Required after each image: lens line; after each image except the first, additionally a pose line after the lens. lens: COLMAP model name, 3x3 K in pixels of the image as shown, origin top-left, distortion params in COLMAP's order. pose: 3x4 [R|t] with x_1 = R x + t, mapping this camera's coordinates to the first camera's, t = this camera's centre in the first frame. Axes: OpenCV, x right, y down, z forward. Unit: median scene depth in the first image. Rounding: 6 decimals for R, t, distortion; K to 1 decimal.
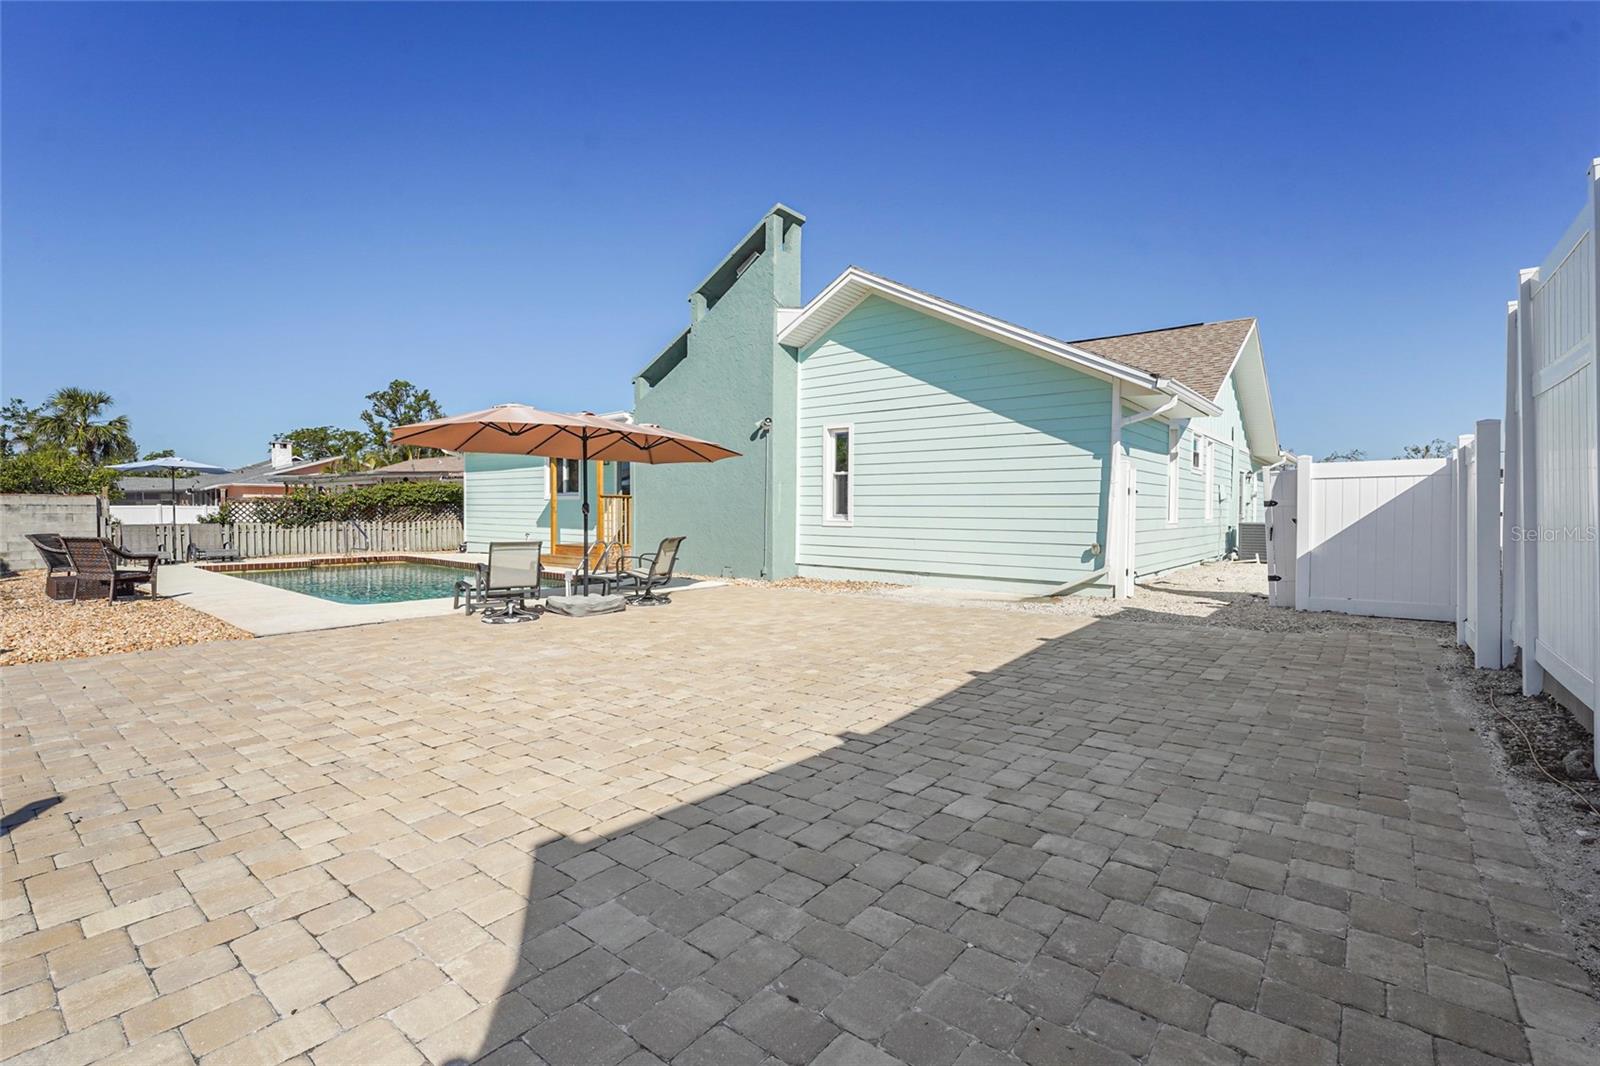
lens RADIAL K [[718.5, 0, 792.9], [0, 718.5, 505.9], [0, 0, 1]] dist [0.002113, 0.000704]
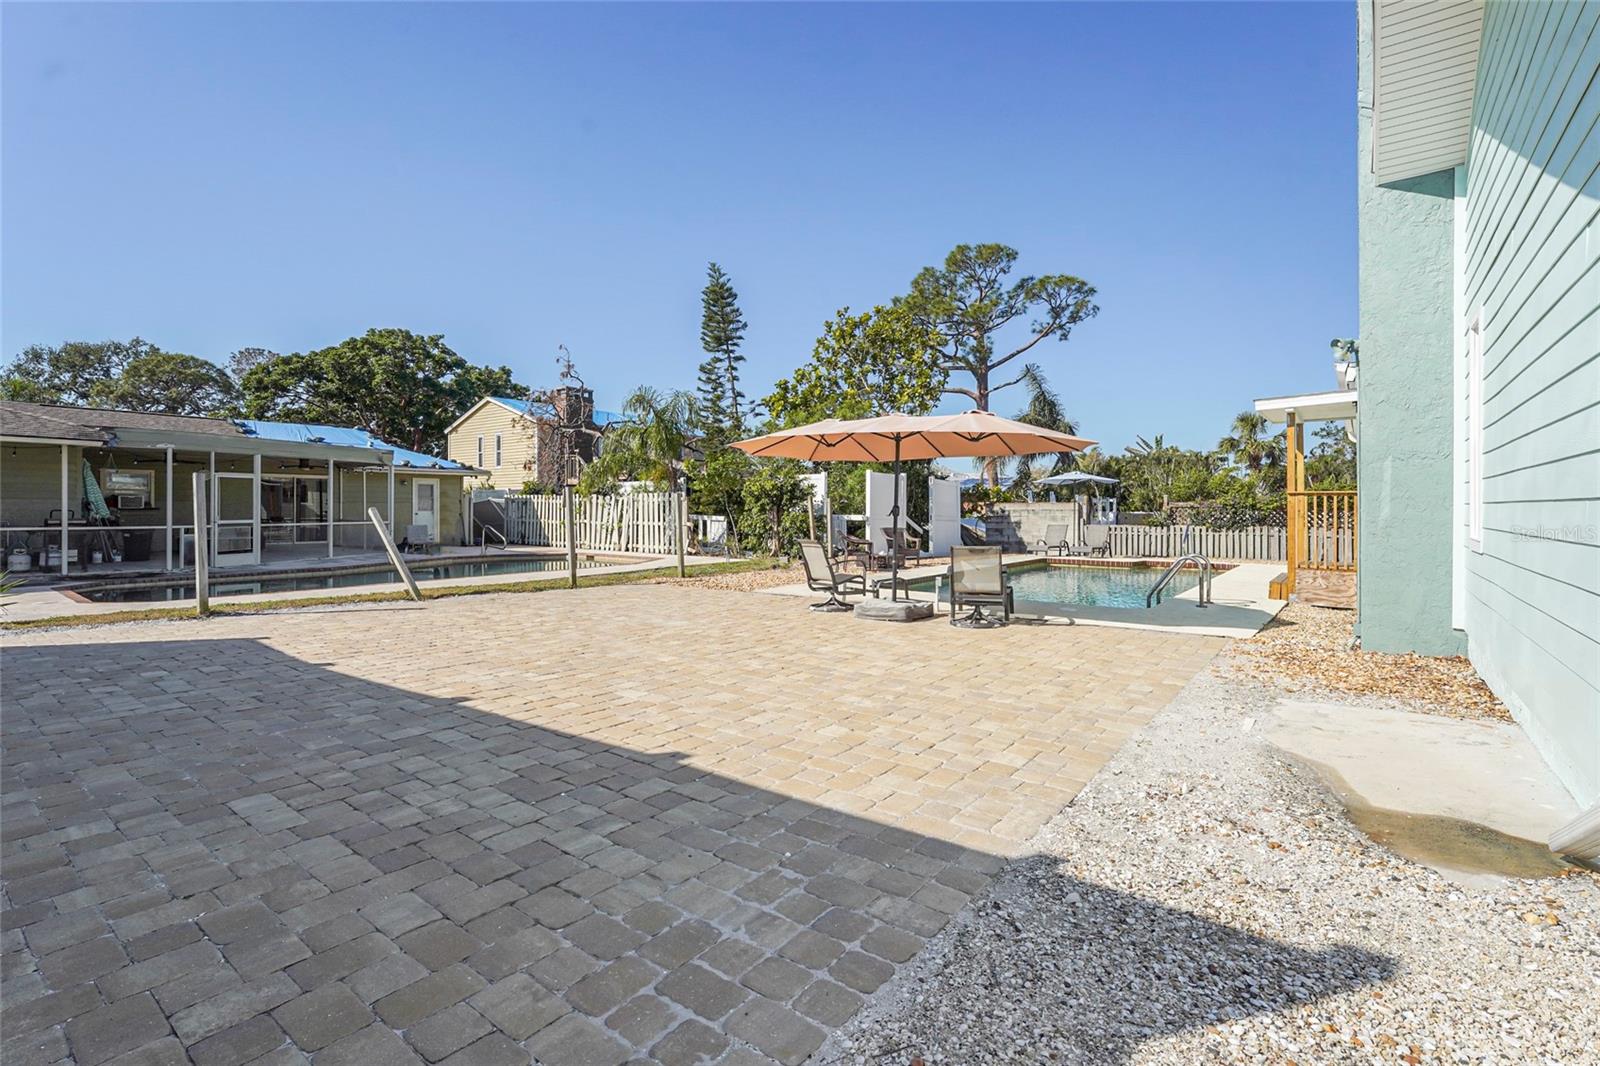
lens RADIAL K [[726.0, 0, 799.8], [0, 726.0, 512.5], [0, 0, 1]] dist [0.001033, 0.000079]
pose [[0.045333, -0.000296, -0.998972, 0.304067], [0.003311, 0.999995, -0.000146, 0.001642], [0.998966, -0.003301, 0.045333, 0.363997]]
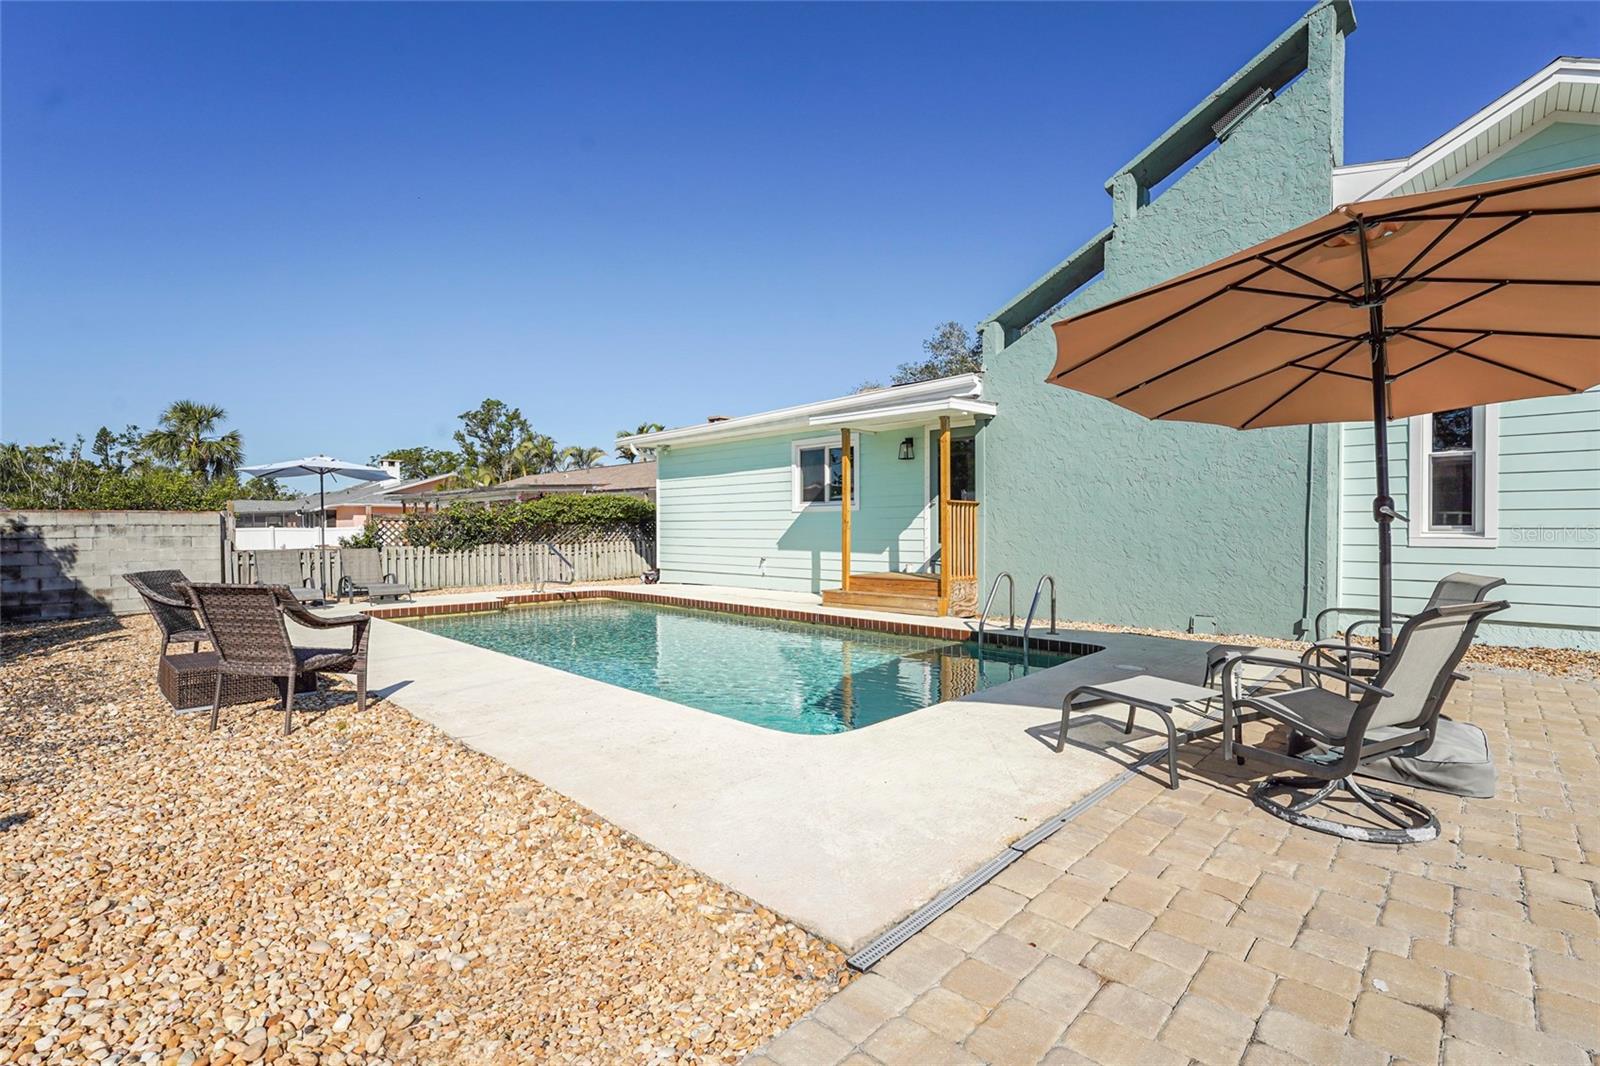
lens RADIAL K [[726.0, 0, 799.8], [0, 726.0, 512.5], [0, 0, 1]] dist [0.001033, 0.000079]
pose [[0.996779, -0.010374, -0.079526, -0.254881], [0.009015, 0.999807, -0.017430, 0.004073], [0.079692, 0.016657, 0.996680, 0.245313]]
